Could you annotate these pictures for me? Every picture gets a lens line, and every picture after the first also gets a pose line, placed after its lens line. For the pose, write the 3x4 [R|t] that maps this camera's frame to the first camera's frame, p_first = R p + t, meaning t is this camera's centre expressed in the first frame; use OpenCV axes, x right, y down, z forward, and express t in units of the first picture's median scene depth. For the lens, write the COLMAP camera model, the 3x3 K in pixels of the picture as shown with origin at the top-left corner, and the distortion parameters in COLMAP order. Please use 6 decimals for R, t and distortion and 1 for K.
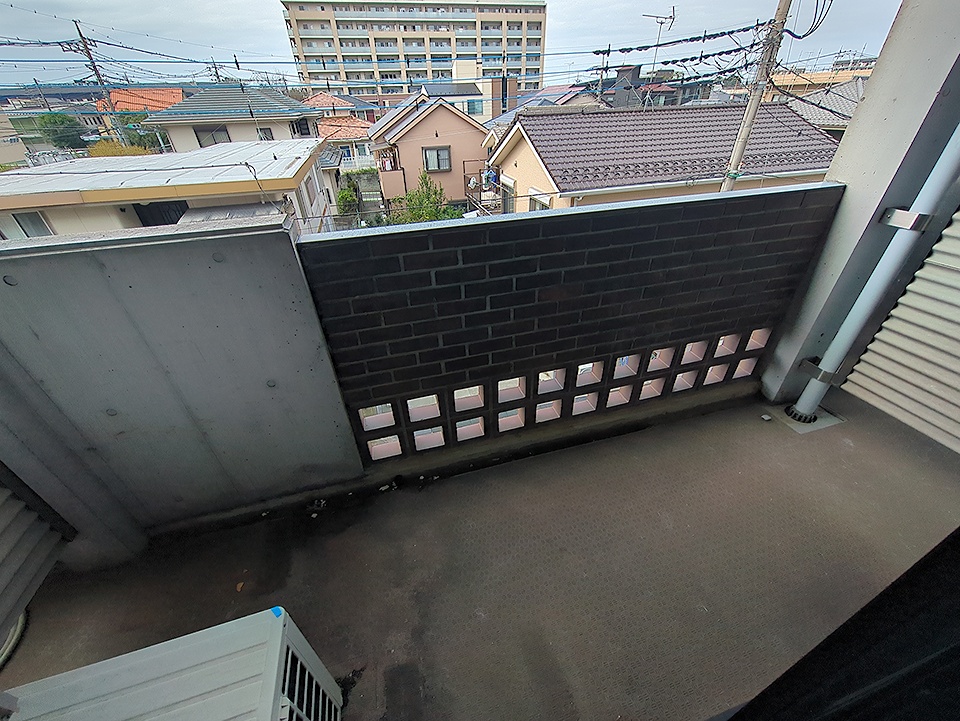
lens RADIAL K [[376.4, 0, 483.3], [0, 376.4, 361.7], [0, 0, 1]] dist [-0.003095, -0.000013]
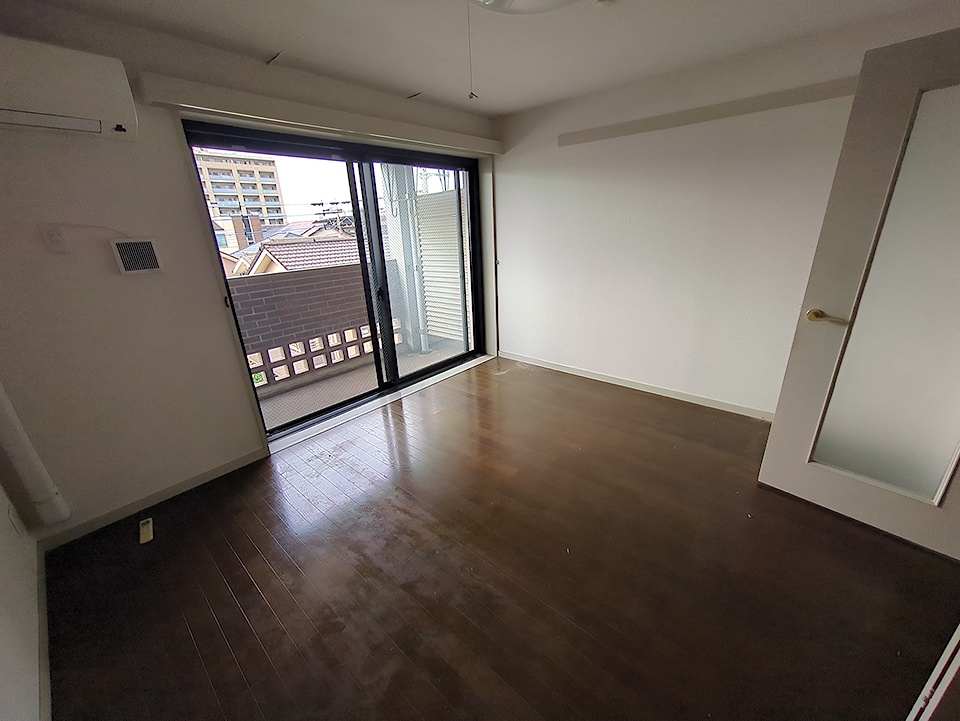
lens RADIAL K [[376.4, 0, 481.1], [0, 376.4, 360.6], [0, 0, 1]] dist [-0.003095, -0.000013]
pose [[0.839449, -0.191156, 0.508709, -0.002523], [0.323419, 0.927999, -0.184980, 0.054346], [-0.436722, 0.319808, 0.840831, -0.078709]]
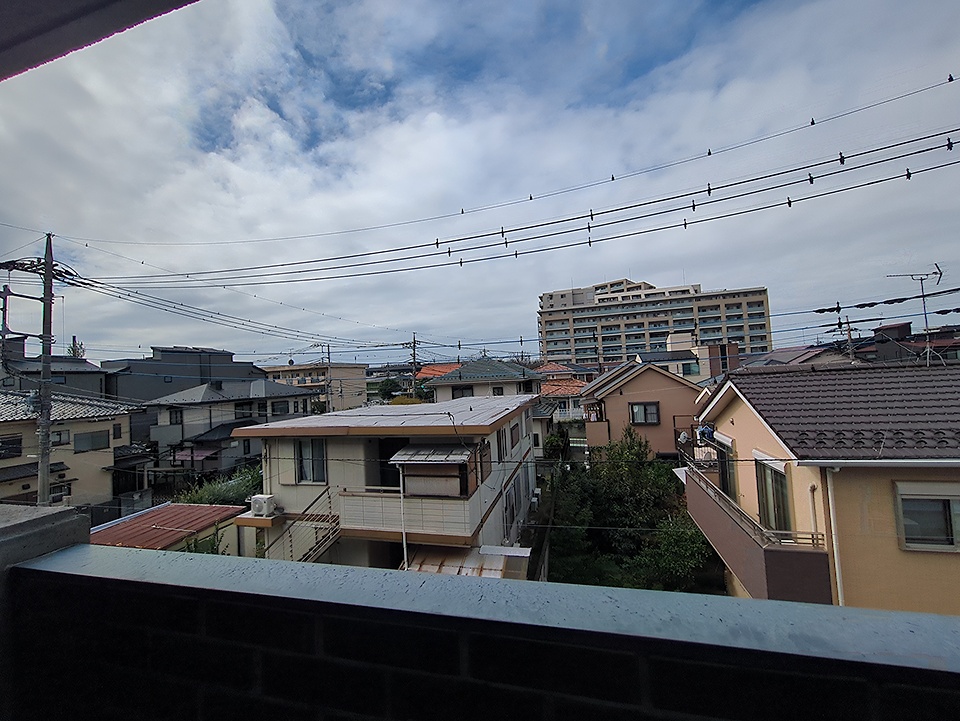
lens RADIAL K [[376.4, 0, 480.3], [0, 376.4, 360.4], [0, 0, 1]] dist [-0.003095, -0.000013]
pose [[0.858001, -0.042040, -0.511924, 0.016409], [-0.266040, 0.816173, -0.512917, -0.018893], [0.439382, 0.576276, 0.689093, 0.030112]]
